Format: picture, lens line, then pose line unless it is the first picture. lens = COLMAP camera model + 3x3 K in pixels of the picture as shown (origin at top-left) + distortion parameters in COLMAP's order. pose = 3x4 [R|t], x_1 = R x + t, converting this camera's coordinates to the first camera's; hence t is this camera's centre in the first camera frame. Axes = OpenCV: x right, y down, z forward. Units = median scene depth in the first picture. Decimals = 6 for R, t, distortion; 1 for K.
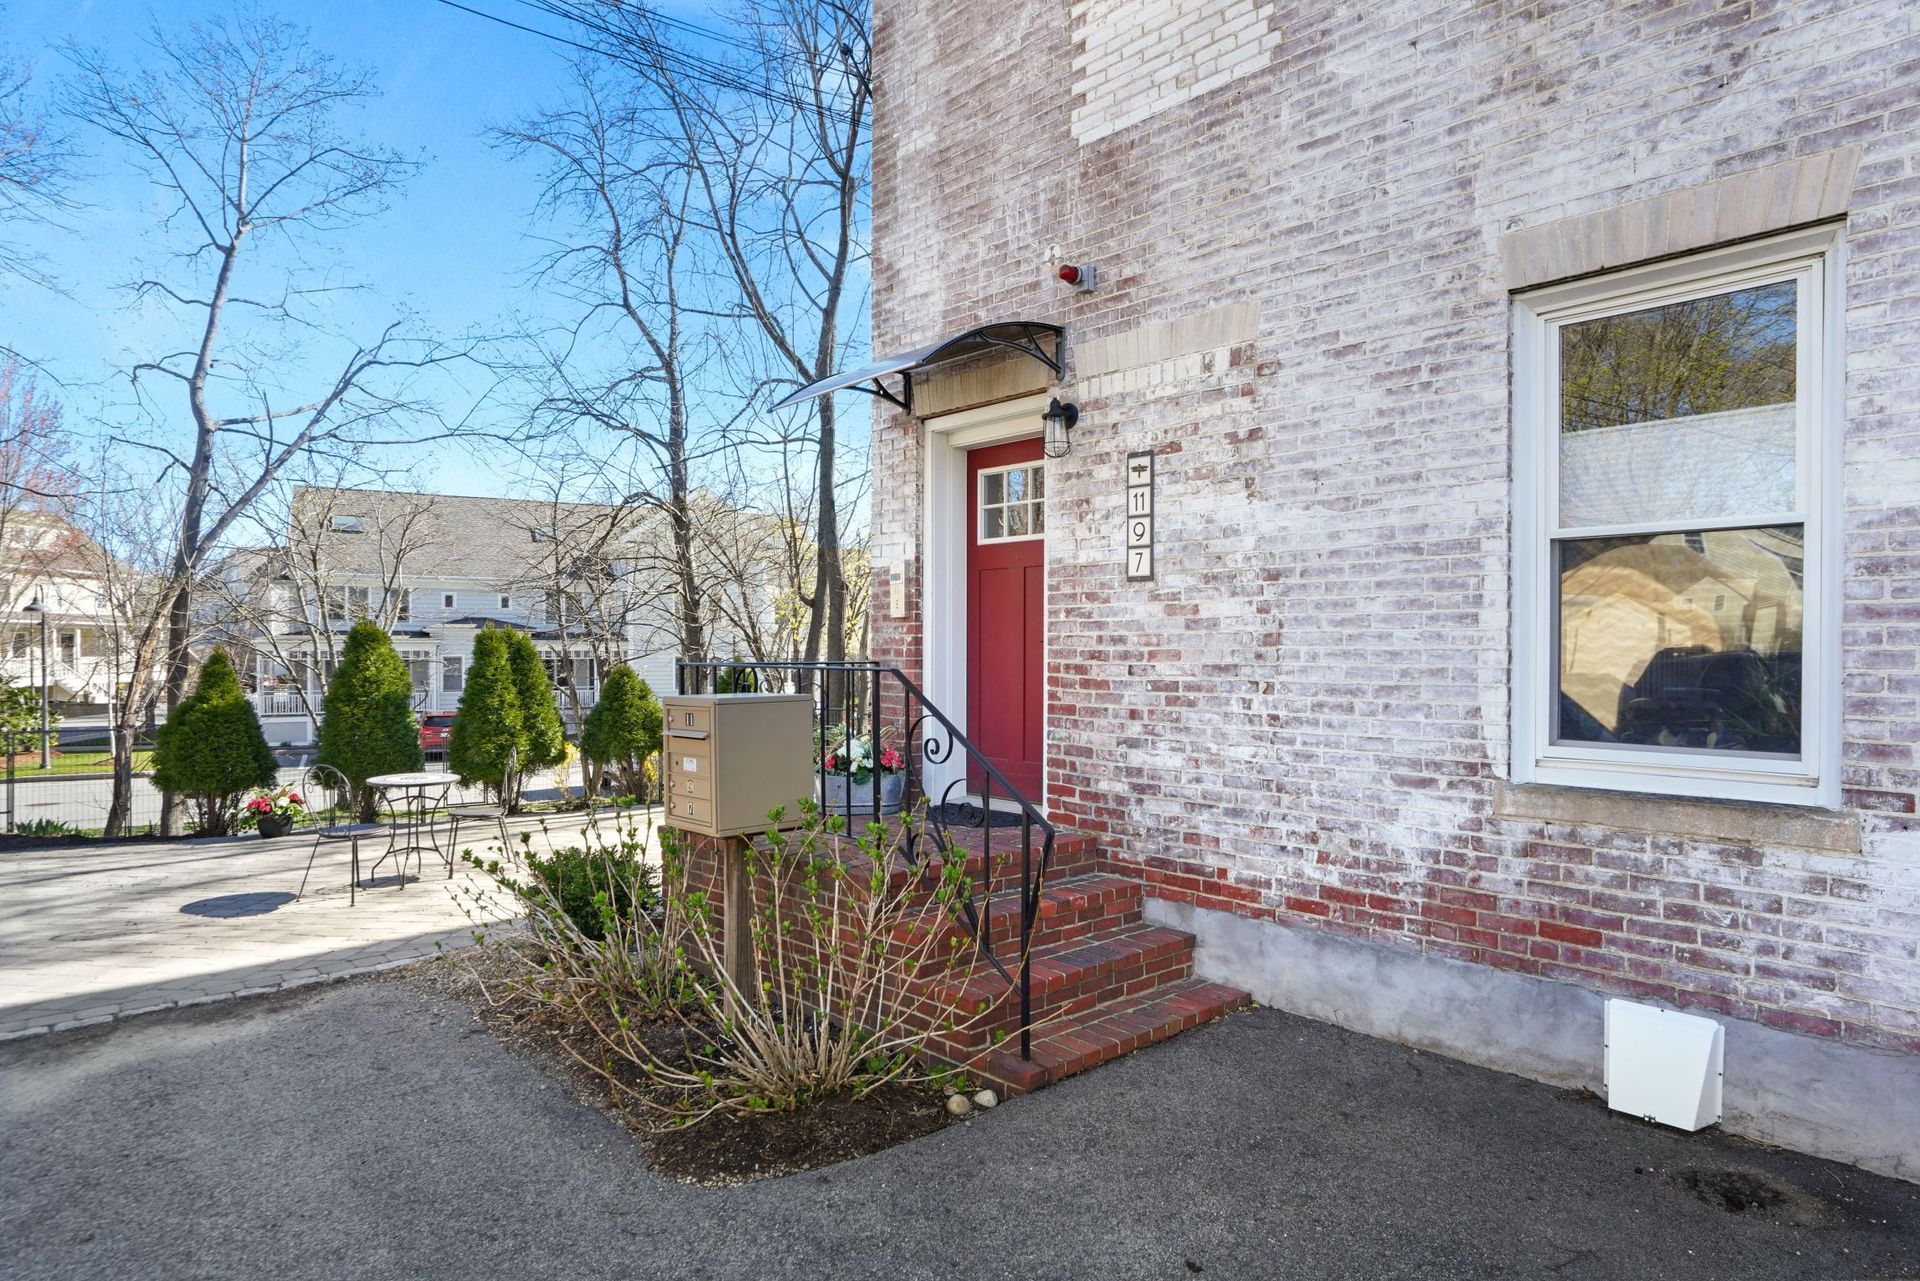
lens RADIAL K [[1094.5, 0, 964.0], [0, 1094.5, 647.9], [0, 0, 1]] dist [-0.013721, 0.002063]
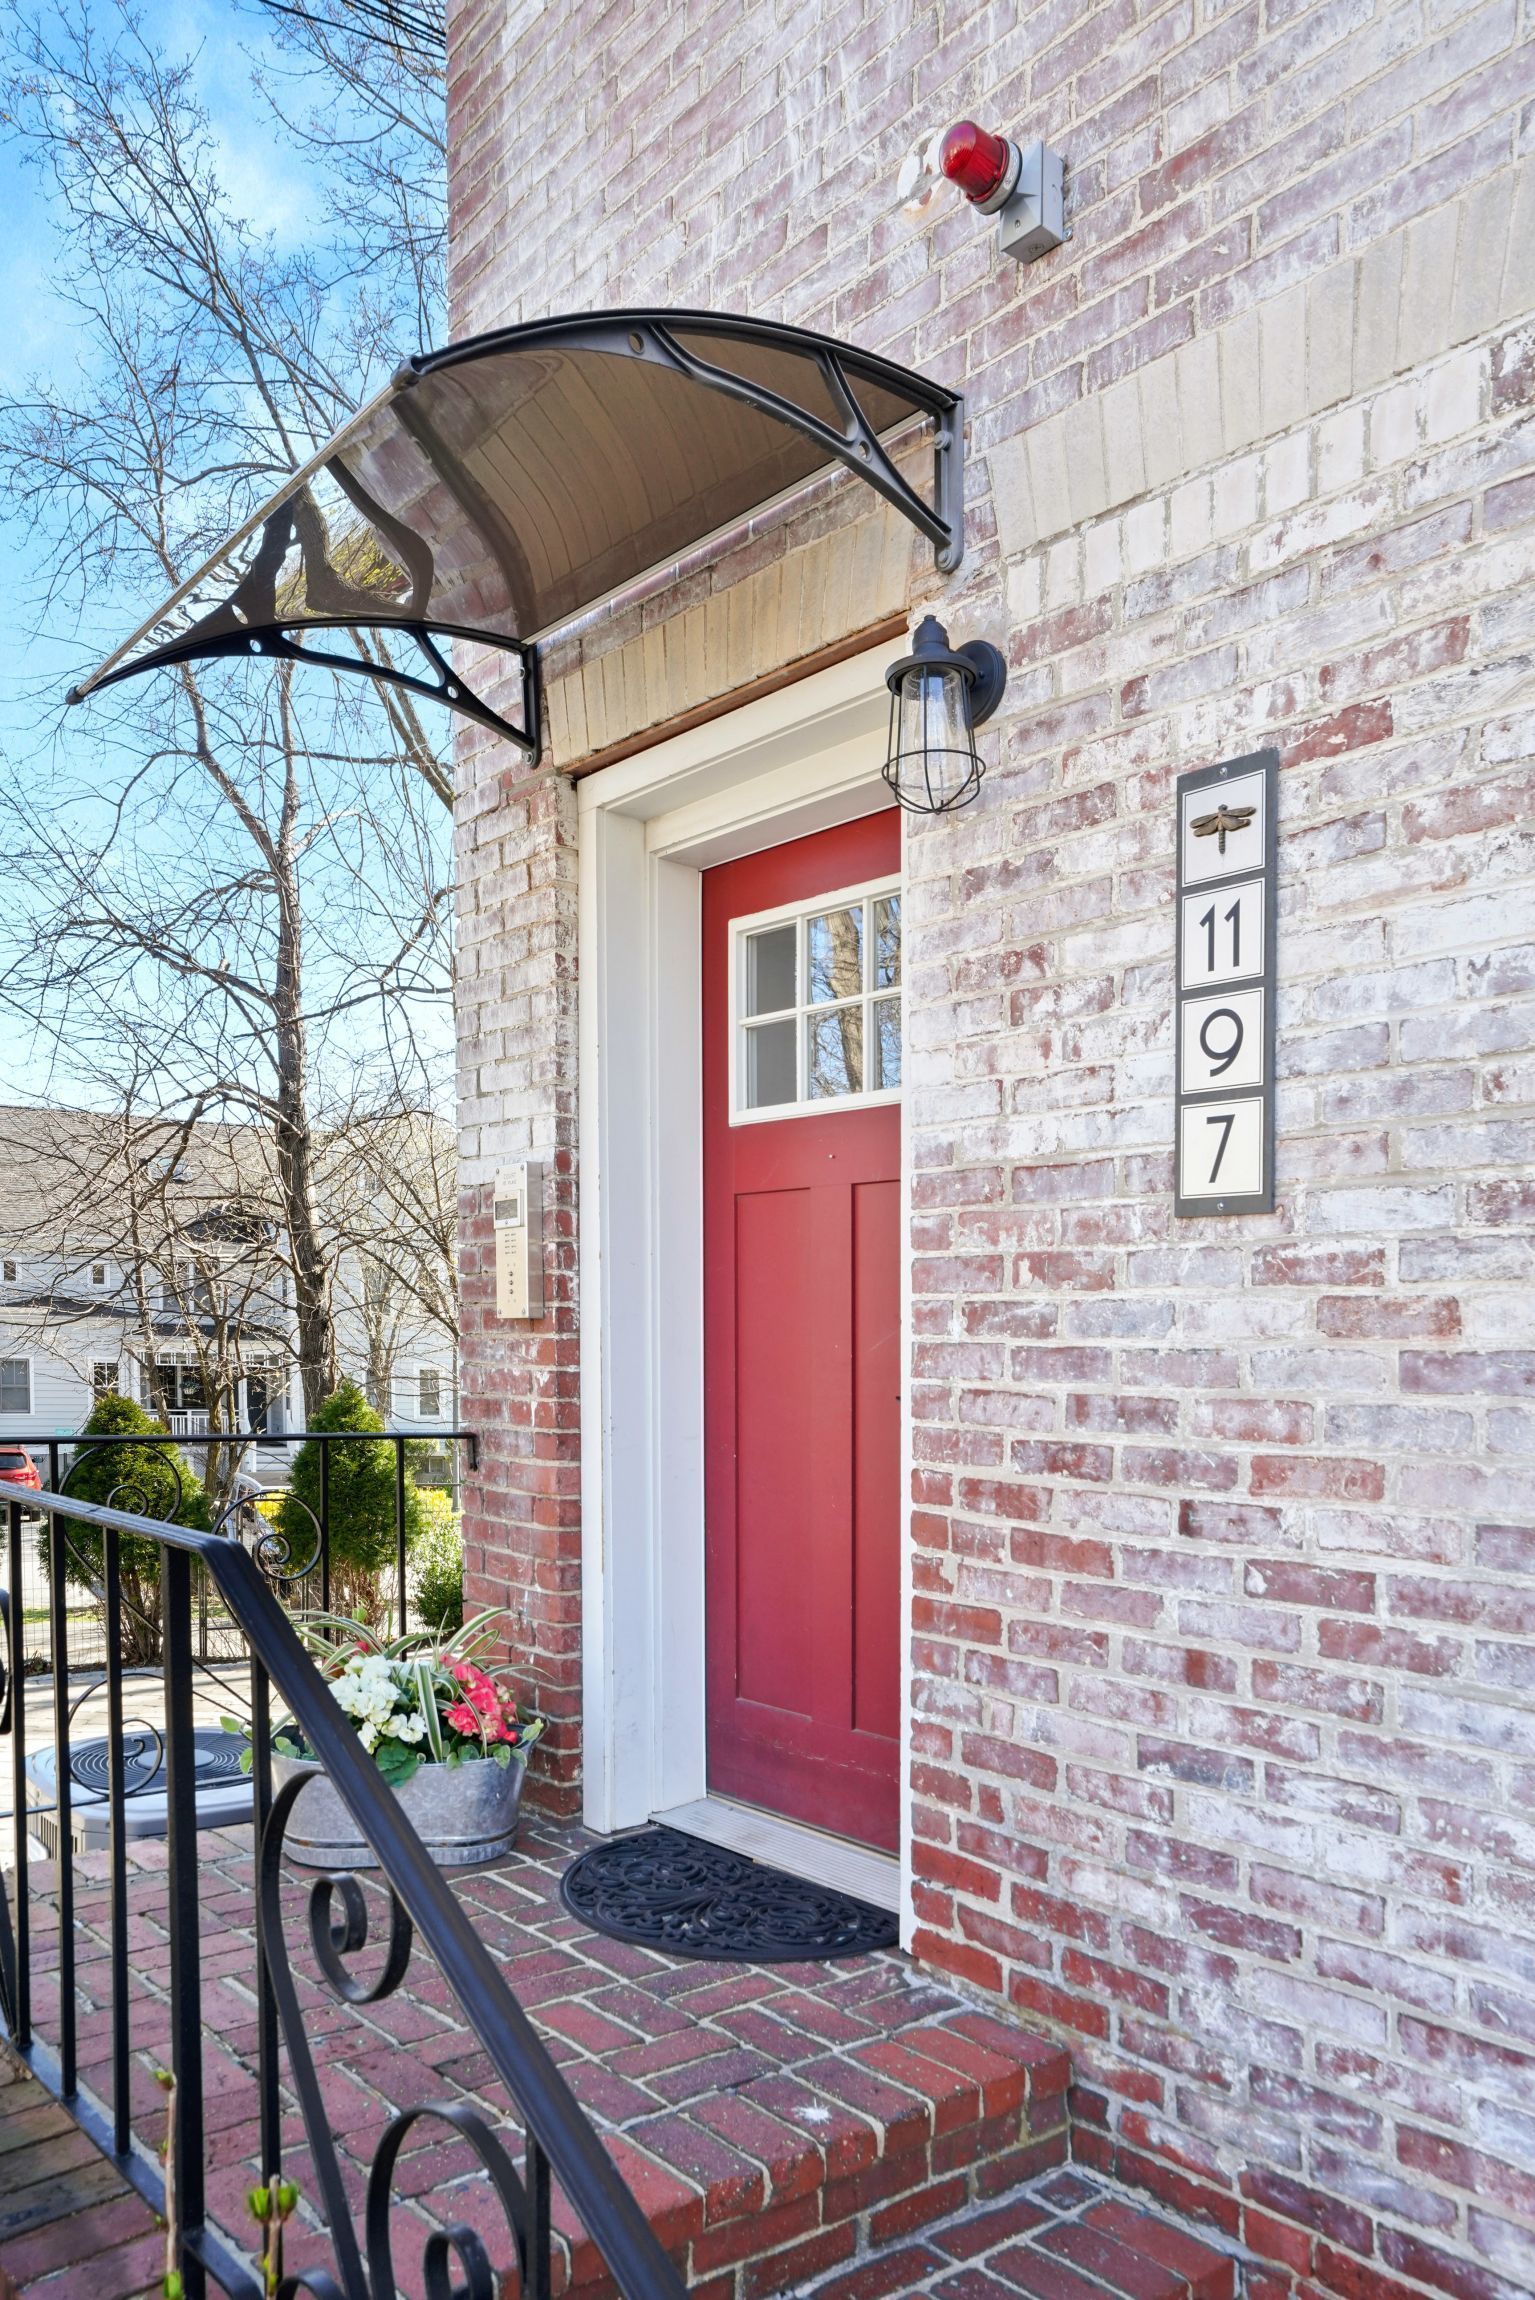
lens RADIAL K [[1591.4, 0, 684.3], [0, 1591.4, 1161.5], [0, 0, 1]] dist [0.012357, 0.016881]
pose [[0.995328, 0.011114, -0.095910, 0.056335], [-0.022630, 0.992537, -0.119828, -0.020121], [0.093863, 0.121438, 0.988151, 0.541453]]
